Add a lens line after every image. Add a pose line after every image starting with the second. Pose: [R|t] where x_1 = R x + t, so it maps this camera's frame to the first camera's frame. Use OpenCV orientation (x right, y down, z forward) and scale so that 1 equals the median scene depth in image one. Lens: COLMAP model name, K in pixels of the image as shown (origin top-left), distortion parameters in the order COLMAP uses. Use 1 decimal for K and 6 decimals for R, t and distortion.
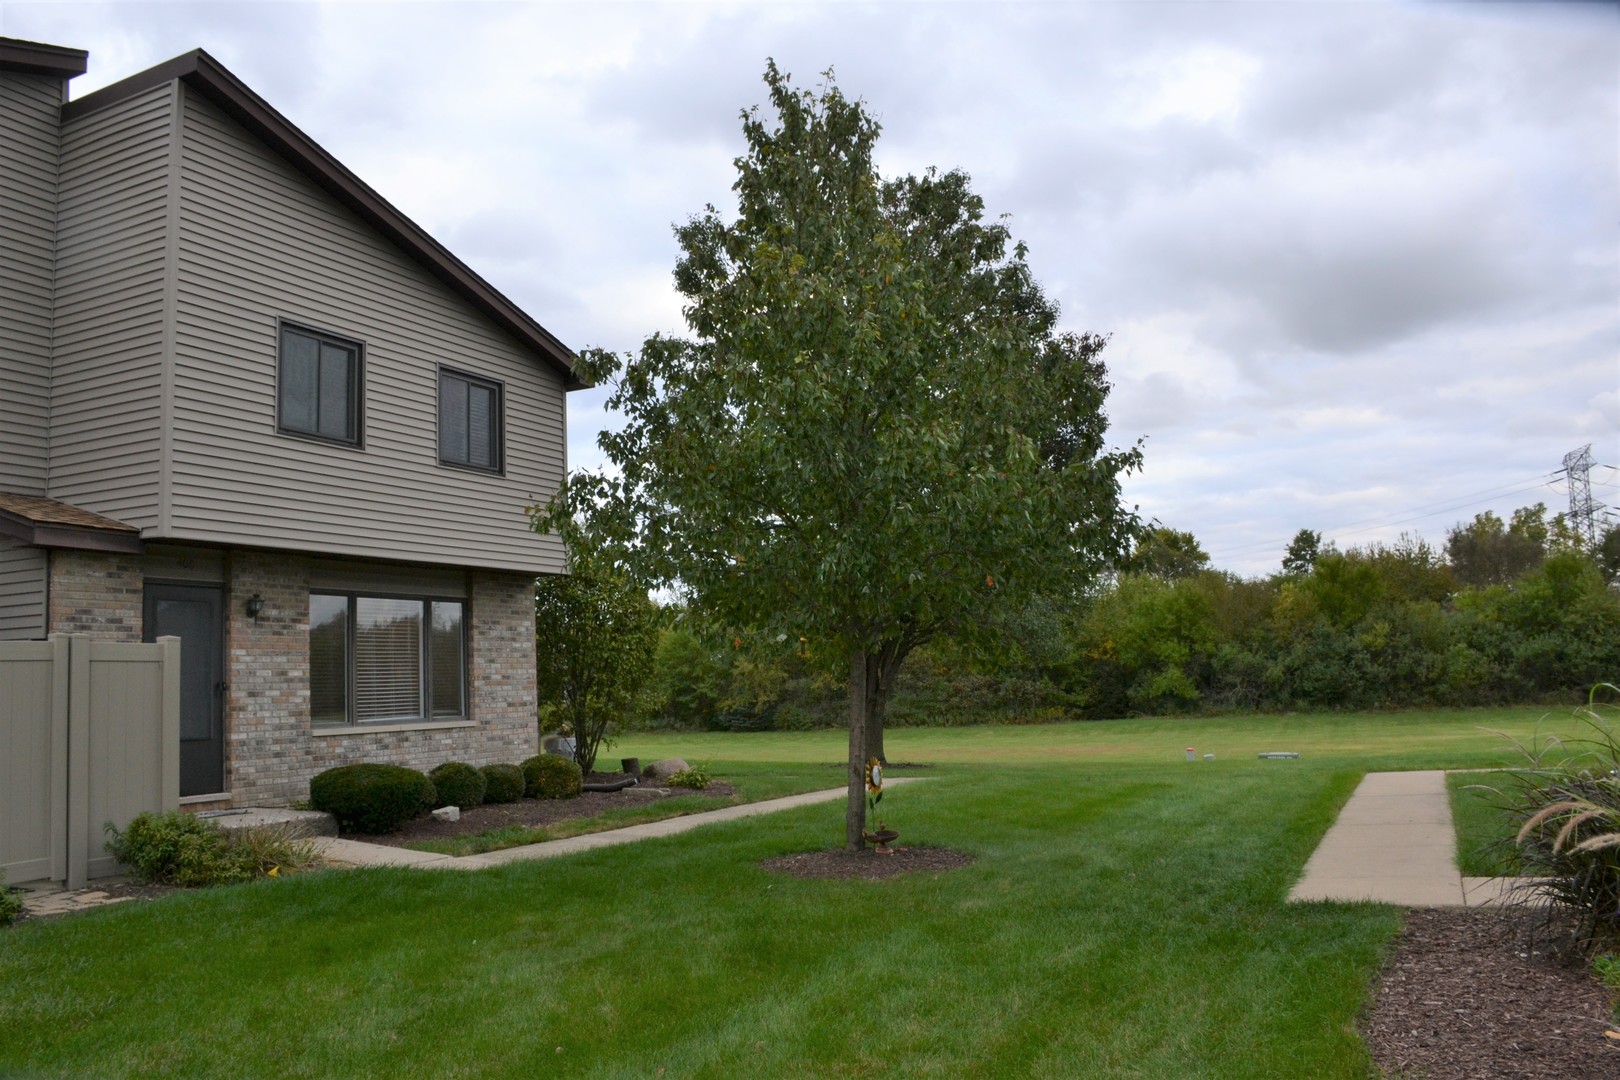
lens RADIAL K [[1262.8, 0, 820.2], [0, 1262.8, 537.4], [0, 0, 1]] dist [-0.095896, 0.046638]
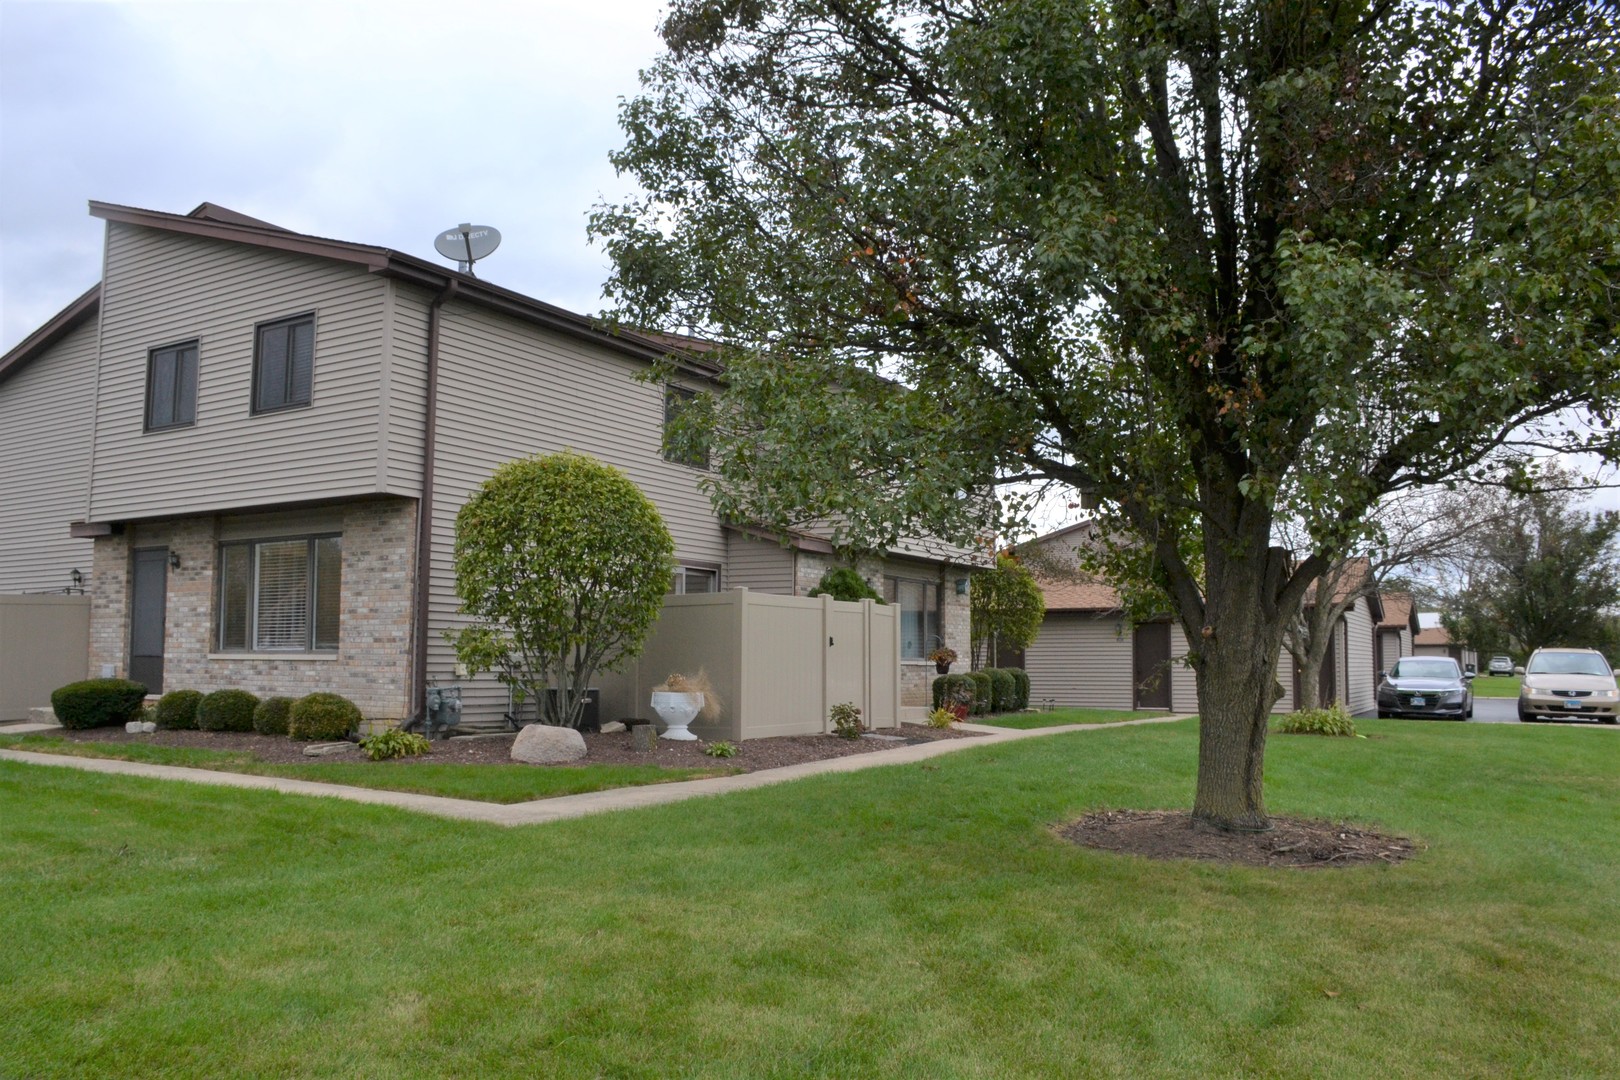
lens RADIAL K [[1262.8, 0, 809.3], [0, 1262.8, 538.6], [0, 0, 1]] dist [-0.095896, 0.046638]
pose [[-0.075170, -0.059251, -0.995409, 0.728163], [0.115429, 0.991006, -0.067706, 0.176970], [0.990467, -0.119988, -0.067654, 1.549899]]
